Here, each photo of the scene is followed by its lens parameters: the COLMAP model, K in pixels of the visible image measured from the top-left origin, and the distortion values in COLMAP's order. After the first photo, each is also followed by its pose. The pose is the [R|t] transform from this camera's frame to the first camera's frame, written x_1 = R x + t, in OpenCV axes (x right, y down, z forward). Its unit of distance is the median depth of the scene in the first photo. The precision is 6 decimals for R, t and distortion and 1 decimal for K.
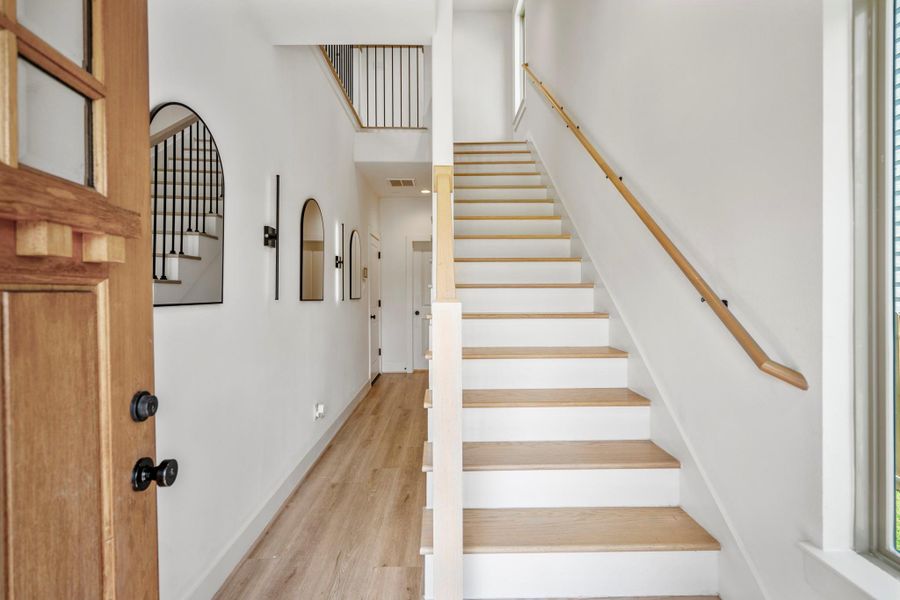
lens RADIAL K [[428.5, 0, 445.4], [0, 428.5, 294.5], [0, 0, 1]] dist [-0.079099, 0.036356]
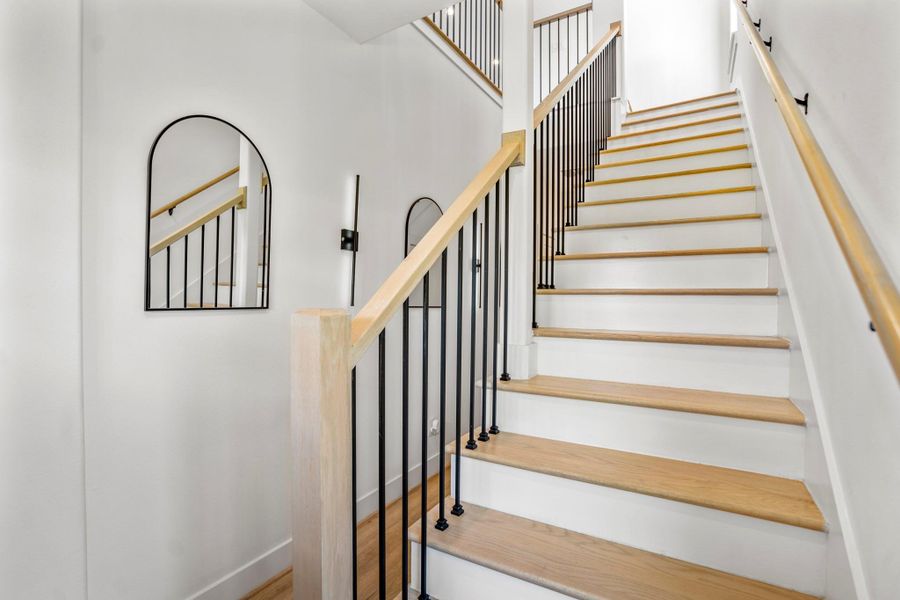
lens RADIAL K [[428.5, 0, 445.4], [0, 428.5, 294.5], [0, 0, 1]] dist [-0.079099, 0.036356]
pose [[0.858251, -0.002685, -0.513223, 0.275890], [-0.001881, 0.999963, -0.008376, -0.004689], [0.513226, 0.008154, 0.858215, 0.284820]]
